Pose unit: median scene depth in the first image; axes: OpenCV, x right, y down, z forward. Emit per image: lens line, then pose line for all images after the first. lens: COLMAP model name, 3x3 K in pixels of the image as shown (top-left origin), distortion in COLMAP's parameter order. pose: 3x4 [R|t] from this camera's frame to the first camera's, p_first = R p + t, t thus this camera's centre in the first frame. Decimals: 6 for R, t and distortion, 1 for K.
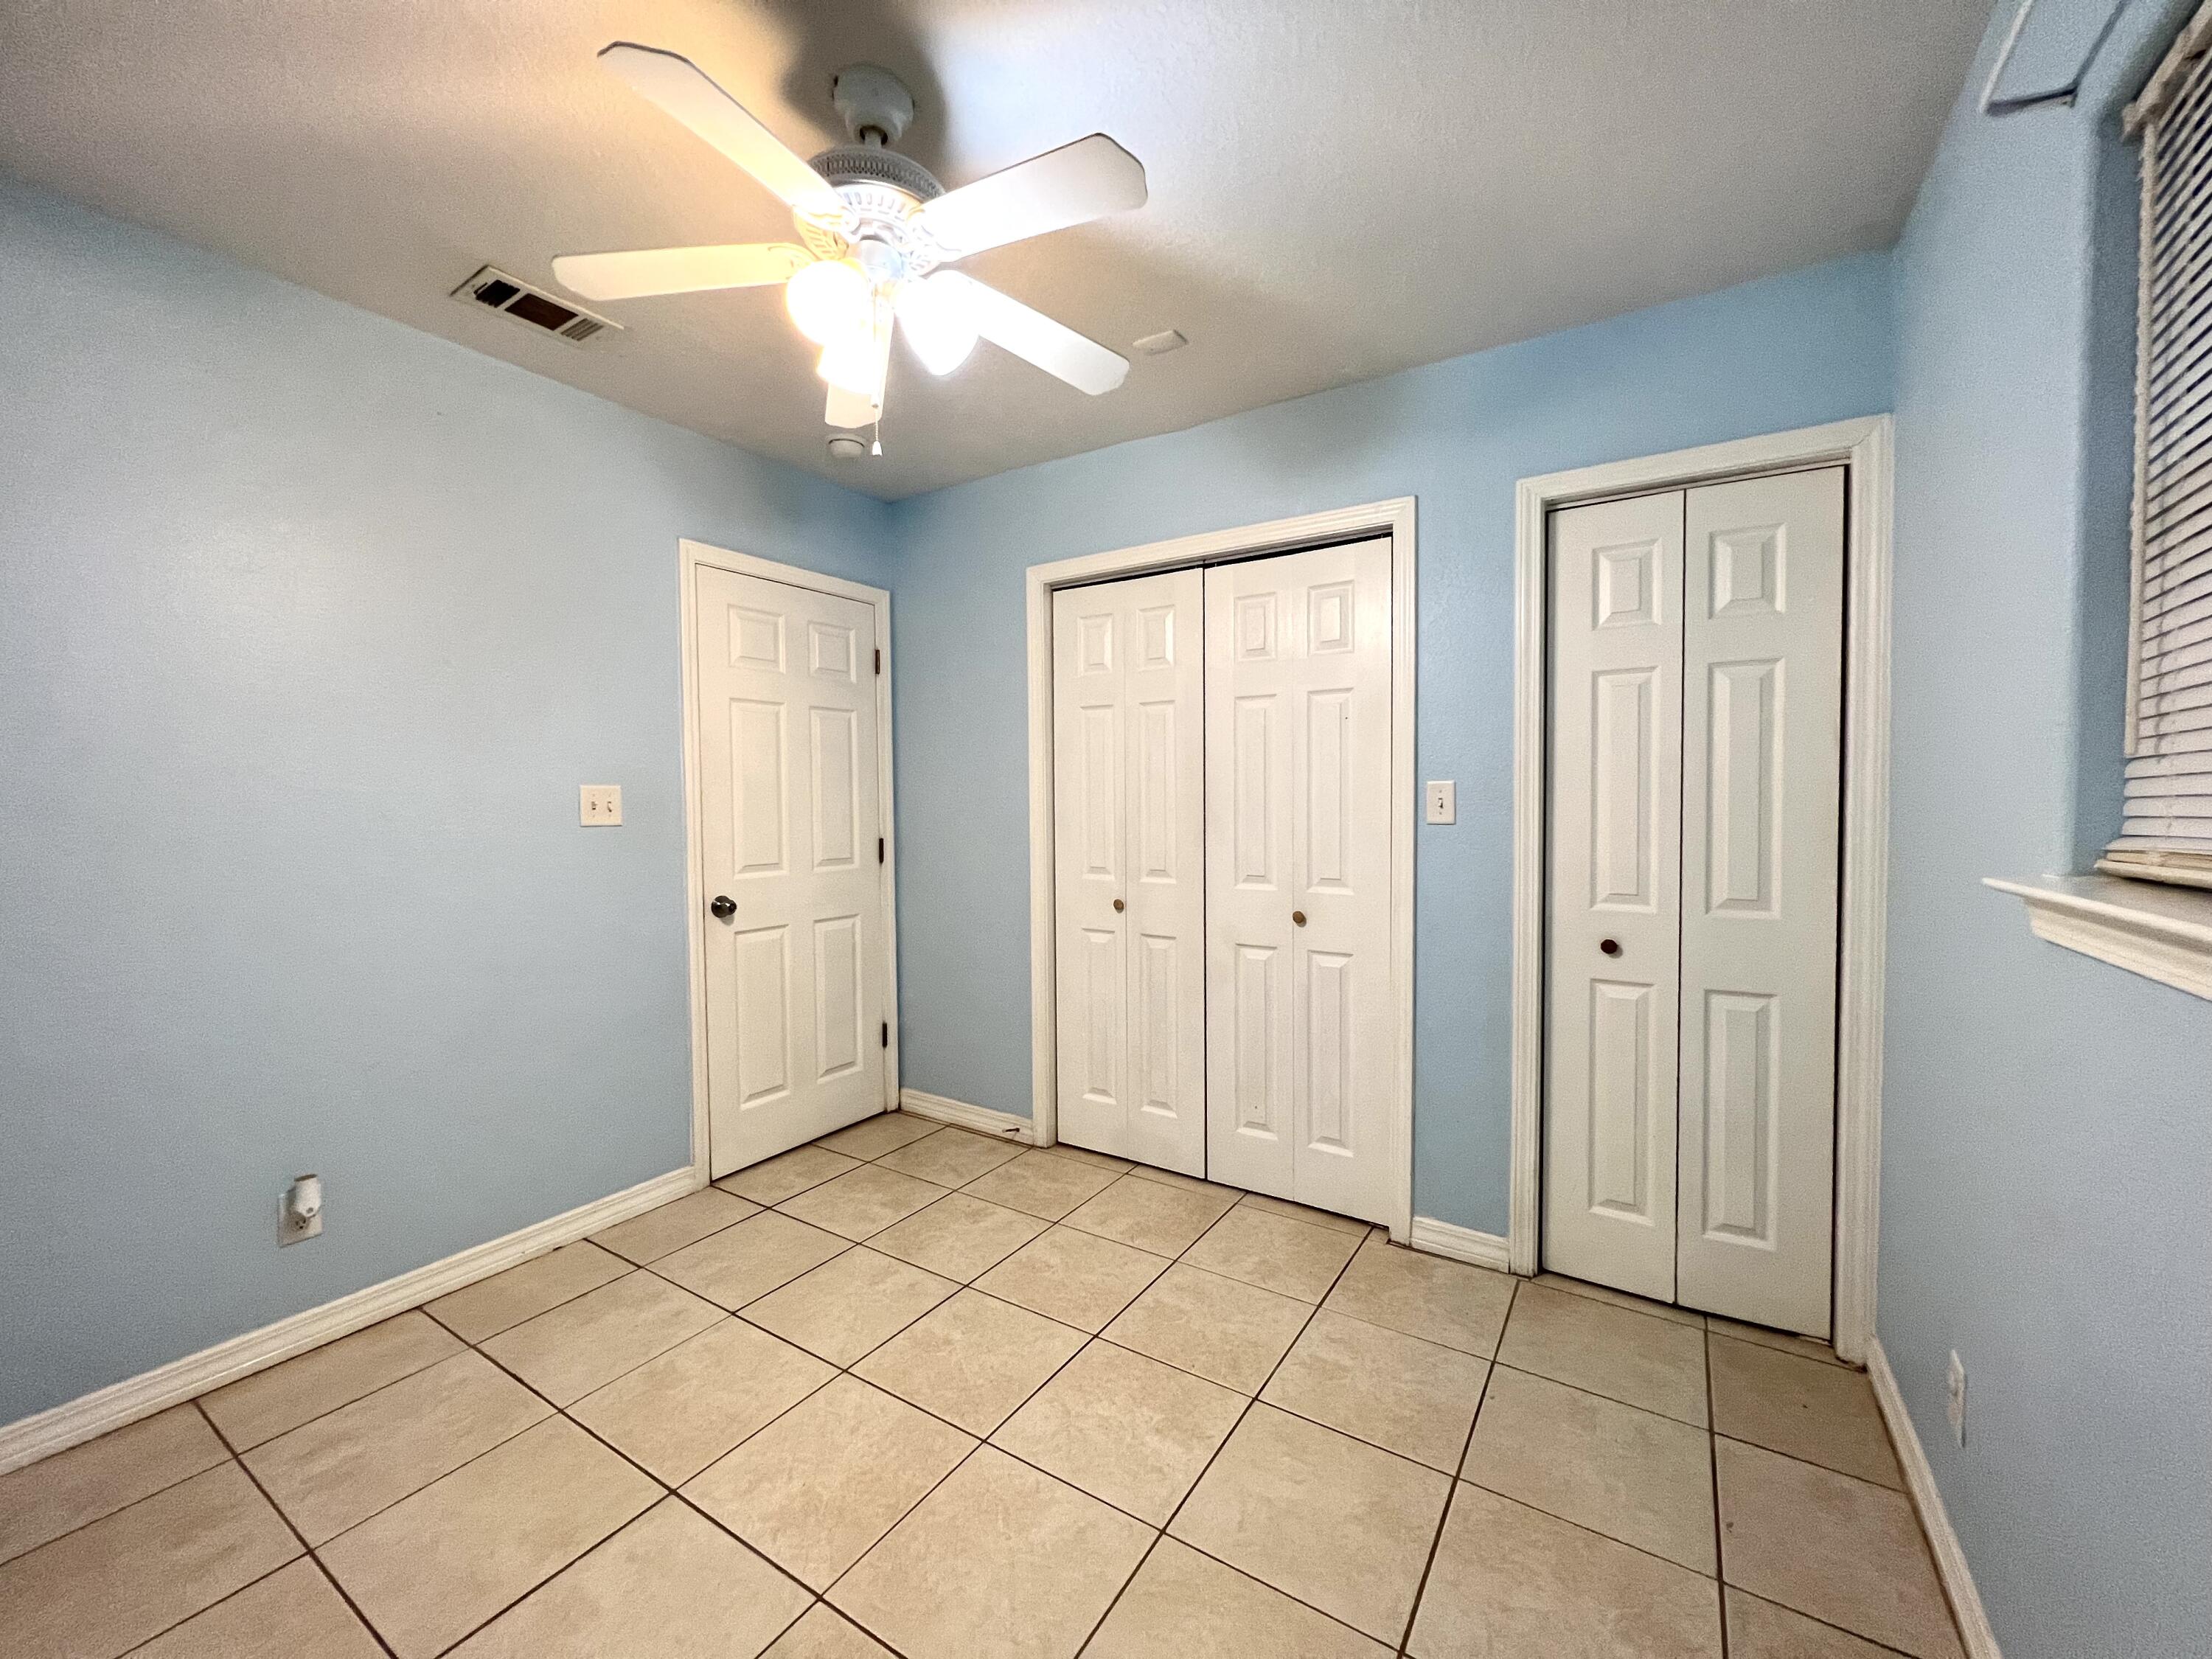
lens RADIAL K [[884.7, 0, 1087.8], [0, 884.7, 814.7], [0, 0, 1]] dist [-0.001835, 0.000776]
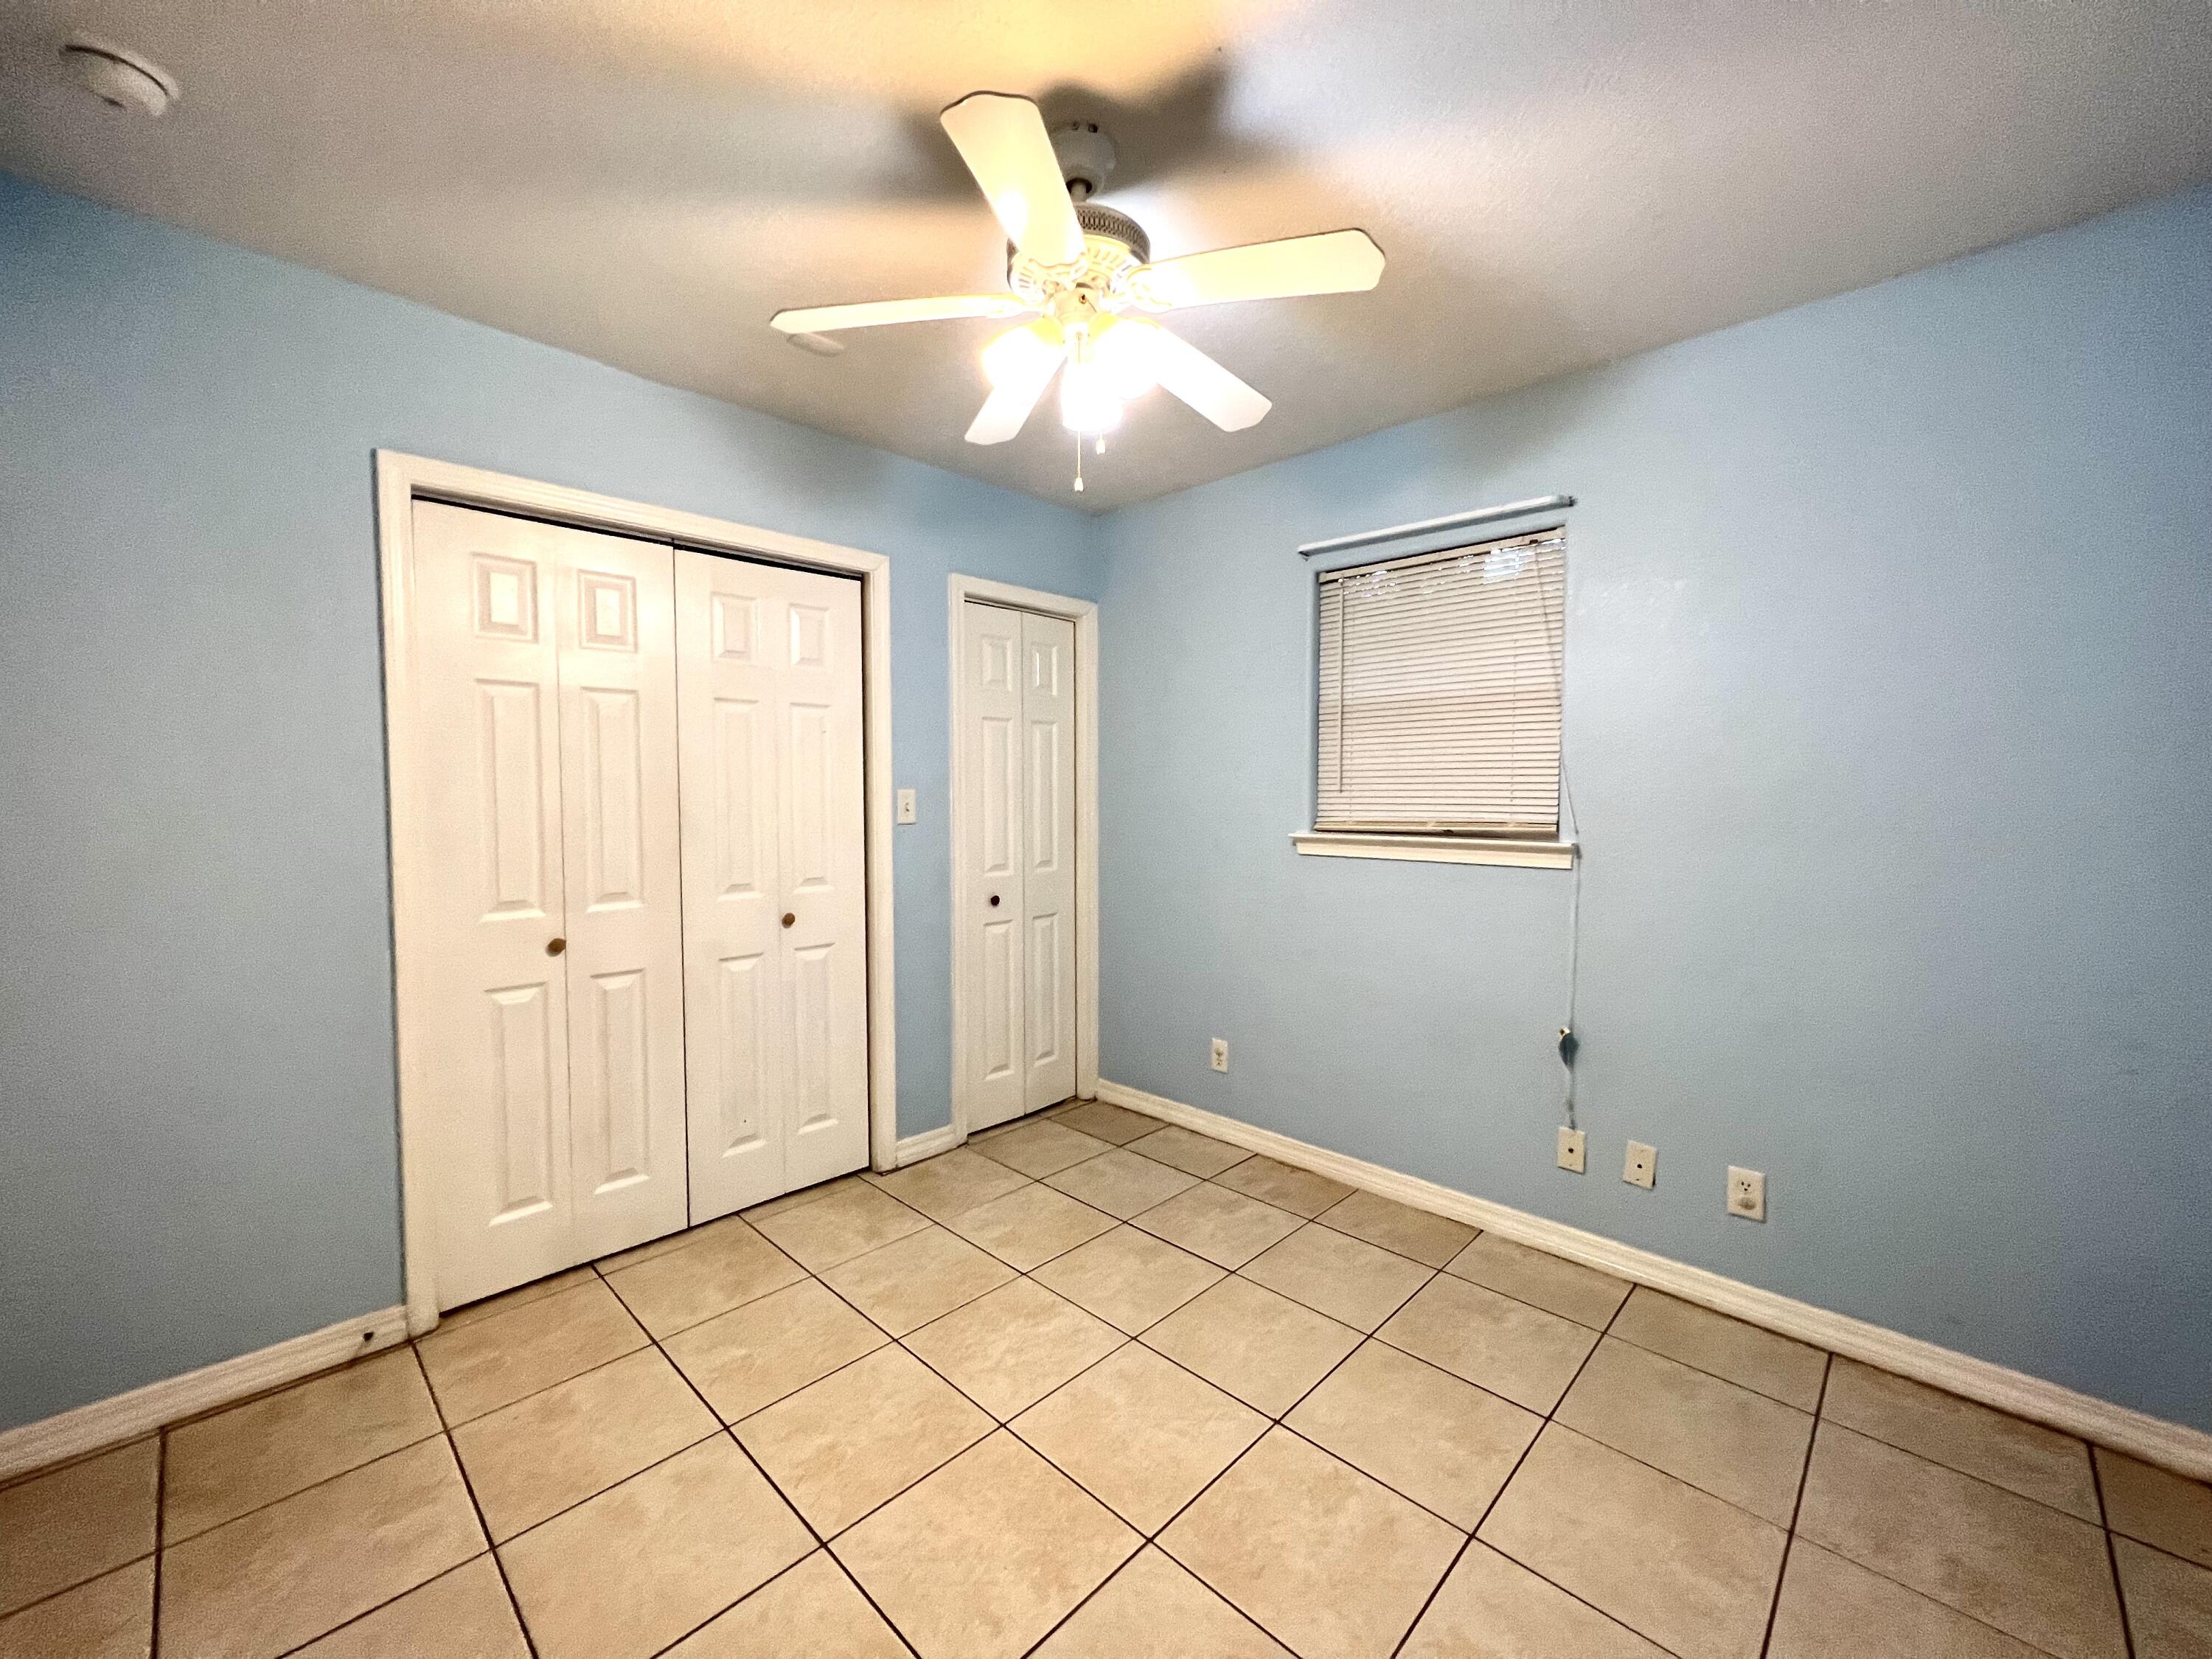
lens RADIAL K [[884.7, 0, 1108.6], [0, 884.7, 814.4], [0, 0, 1]] dist [-0.001835, 0.000776]
pose [[0.187832, -0.023370, 0.981923, -0.719903], [0.019303, 0.999612, 0.020098, -0.021249], [-0.982011, 0.015179, 0.188210, 0.436933]]
